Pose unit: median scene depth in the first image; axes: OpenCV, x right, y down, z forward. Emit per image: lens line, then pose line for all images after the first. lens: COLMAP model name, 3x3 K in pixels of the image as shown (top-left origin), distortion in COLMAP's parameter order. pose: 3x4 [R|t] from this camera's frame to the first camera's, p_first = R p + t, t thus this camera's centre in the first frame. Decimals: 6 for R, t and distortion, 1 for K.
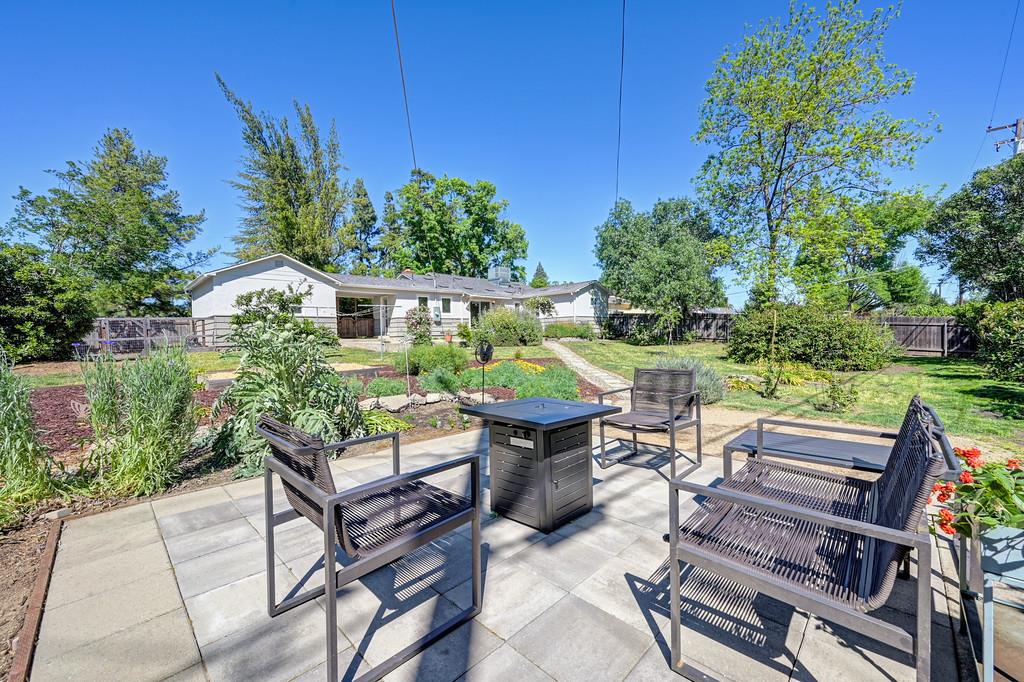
lens RADIAL K [[404.0, 0, 512.6], [0, 404.0, 340.8], [0, 0, 1]] dist [-0.003178, 0.000006]
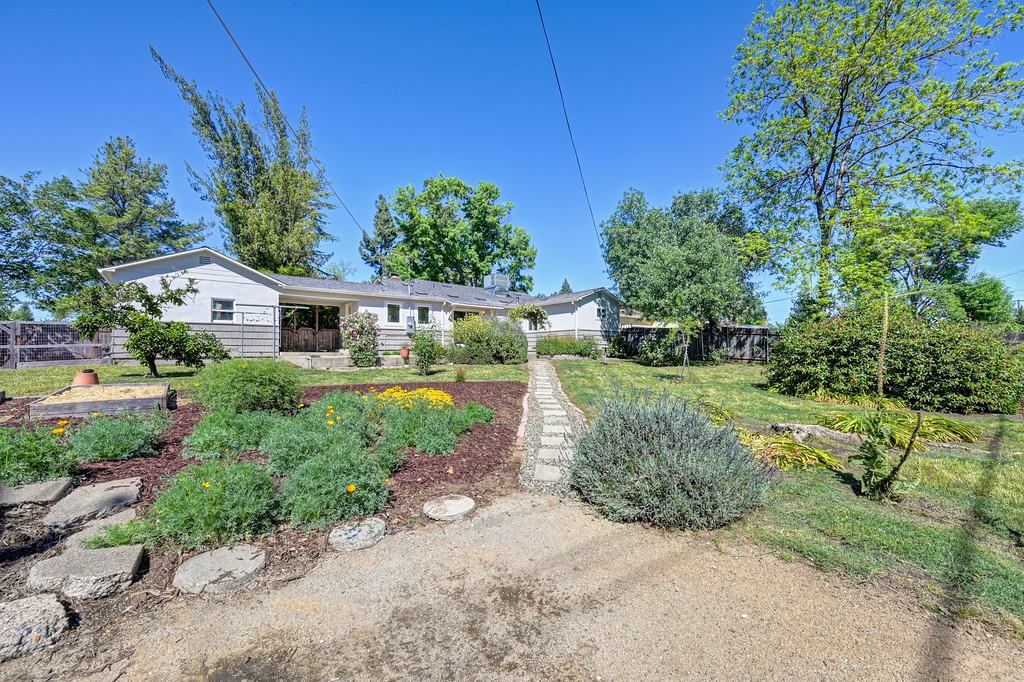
lens RADIAL K [[404.0, 0, 510.7], [0, 404.0, 341.0], [0, 0, 1]] dist [-0.003178, 0.000006]
pose [[0.997129, 0.012955, -0.074605, 0.084852], [-0.016180, 0.998953, -0.042793, 0.000635], [0.073972, 0.043877, 0.996295, 0.162410]]
